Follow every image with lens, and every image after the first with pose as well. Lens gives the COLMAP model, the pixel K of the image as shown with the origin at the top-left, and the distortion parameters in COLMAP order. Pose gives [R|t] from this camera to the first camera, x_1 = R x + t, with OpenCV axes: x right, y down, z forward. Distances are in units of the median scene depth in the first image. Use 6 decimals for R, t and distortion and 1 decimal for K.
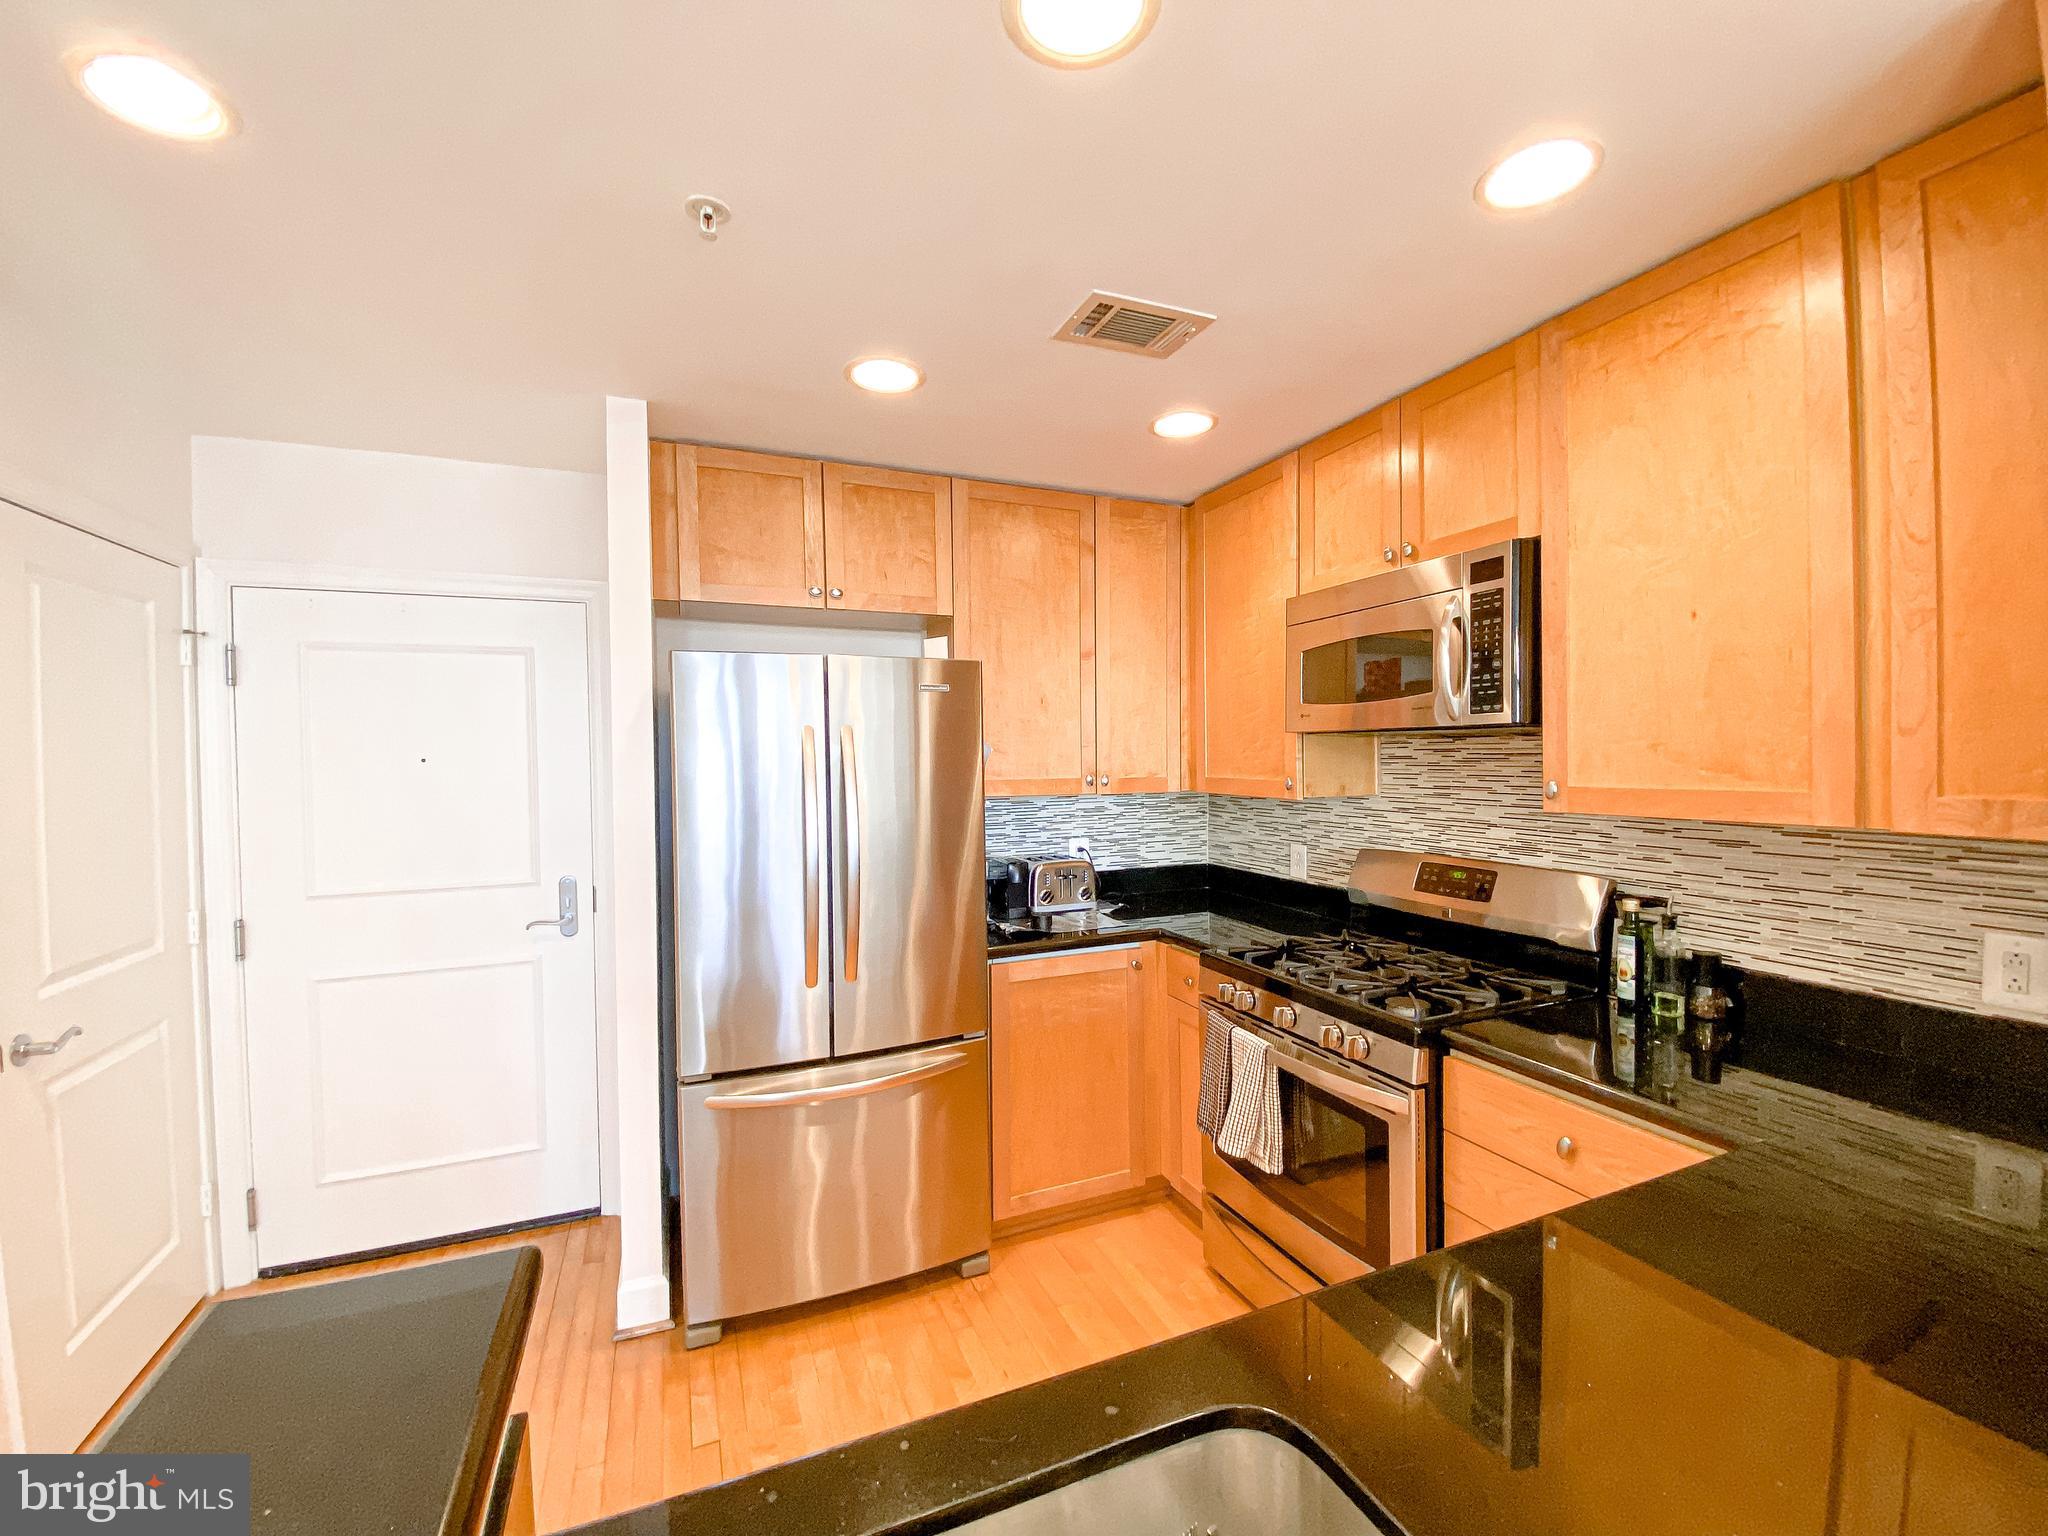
lens RADIAL K [[821.3, 0, 1011.8], [0, 821.3, 765.6], [0, 0, 1]] dist [0.010040, -0.018480]
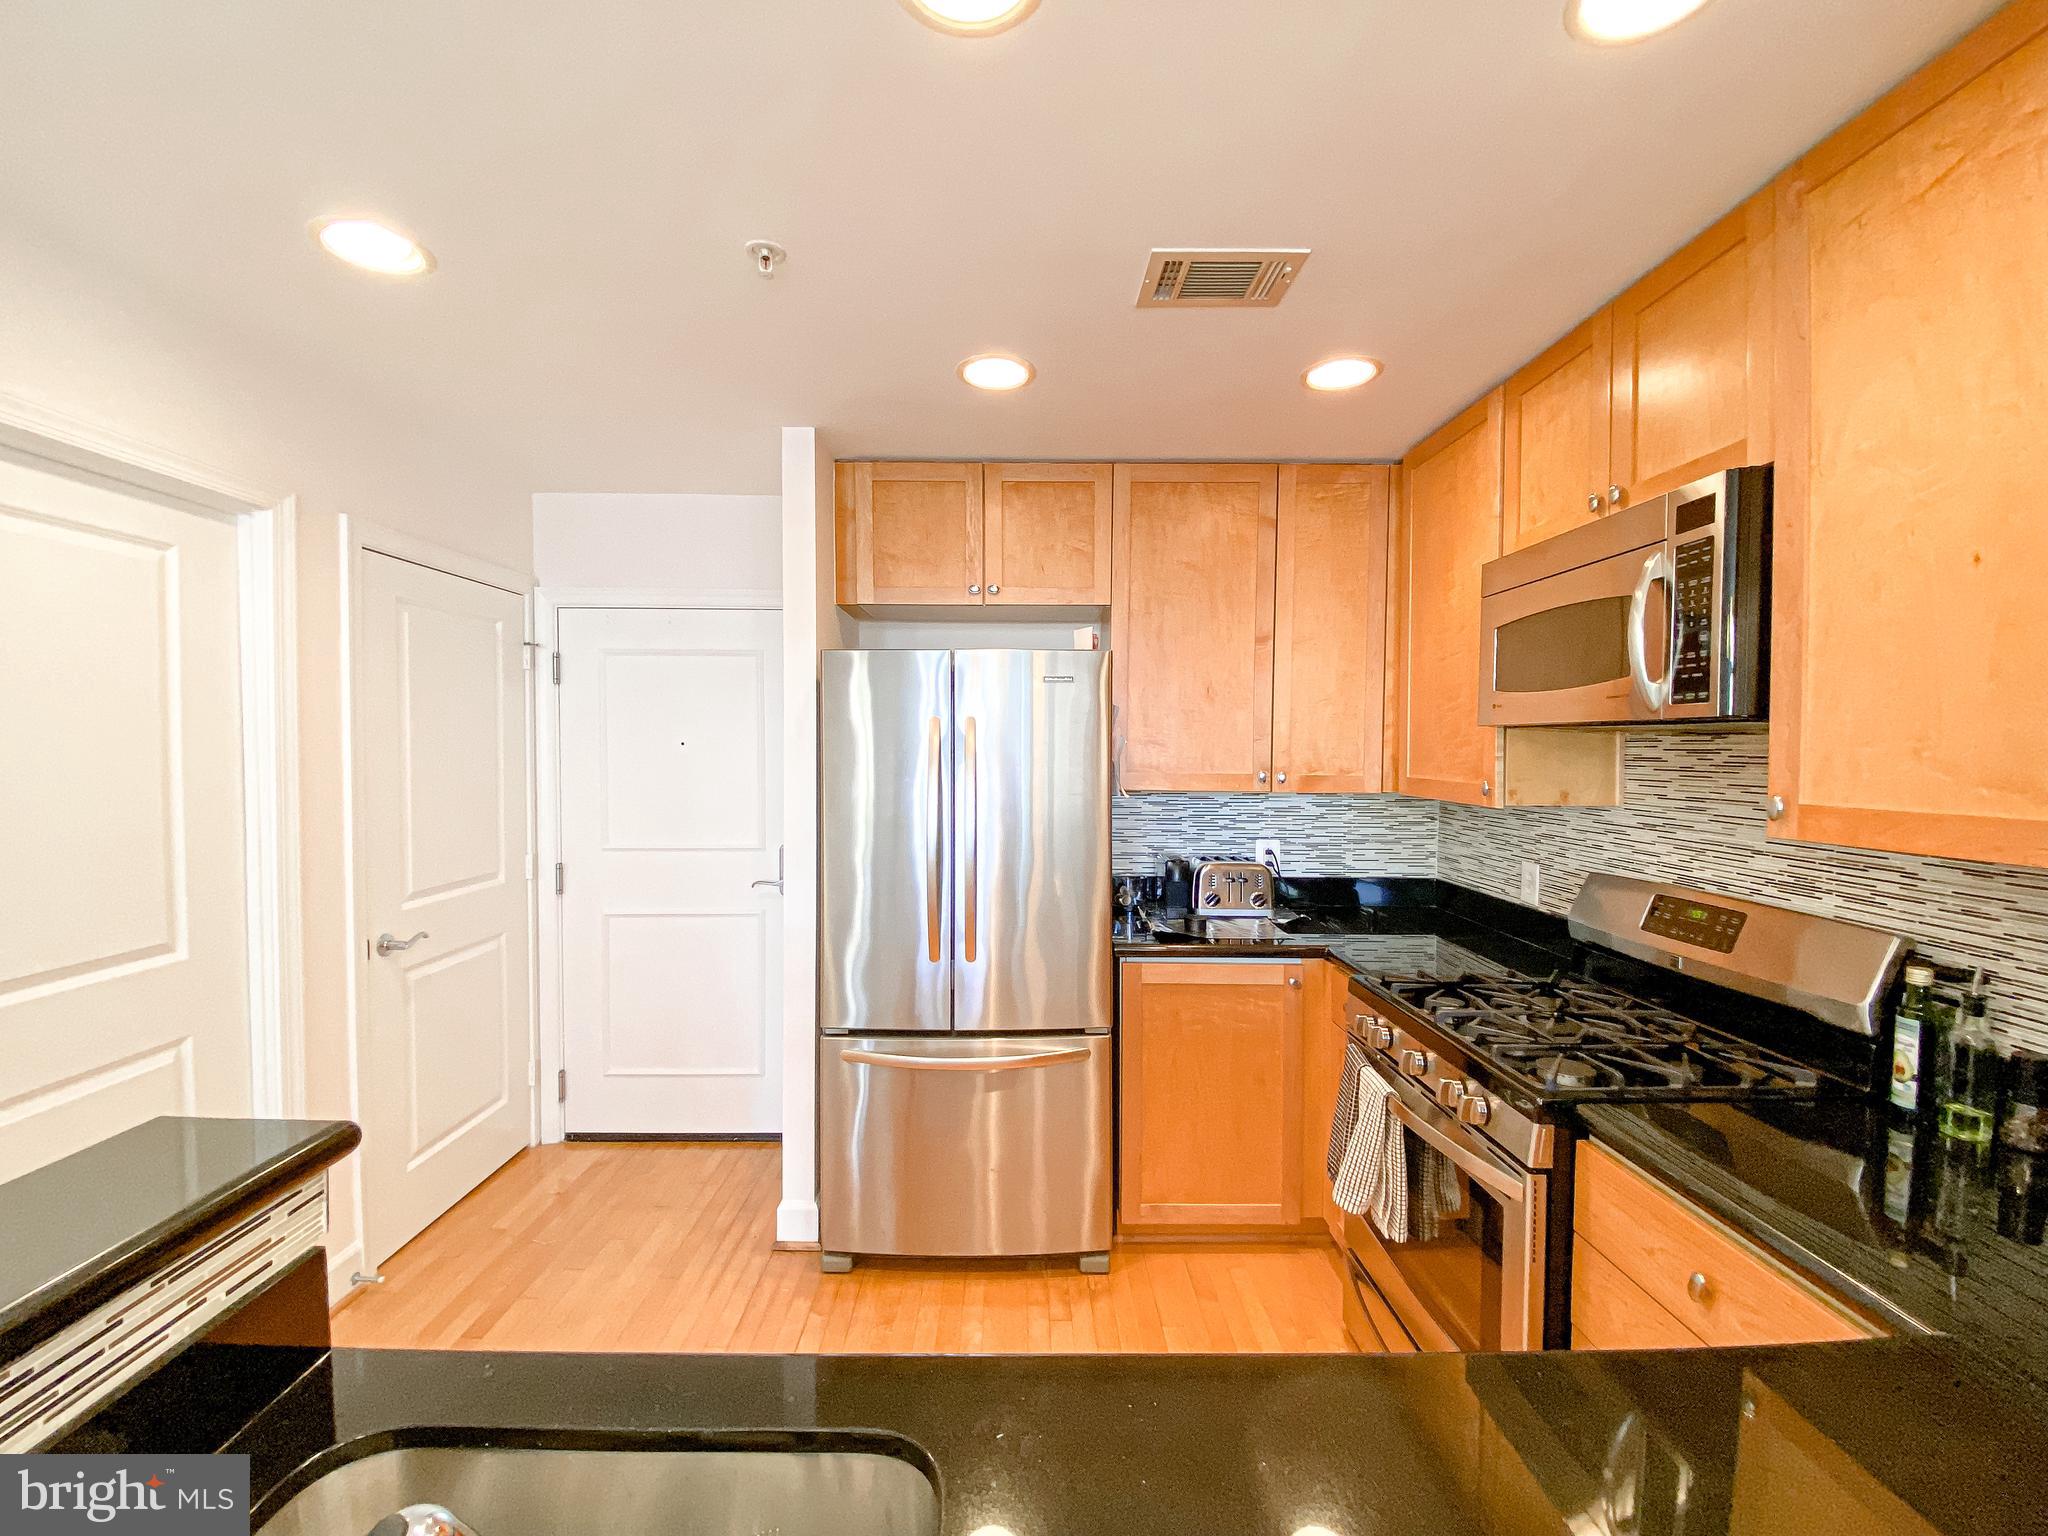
lens RADIAL K [[825.8, 0, 1015.0], [0, 825.8, 766.0], [0, 0, 1]] dist [0.014597, -0.018802]
pose [[0.924349, 0.025246, -0.380711, 0.250777], [-0.020698, 0.999657, 0.016036, -0.004381], [0.380985, -0.006943, 0.924555, 0.050289]]
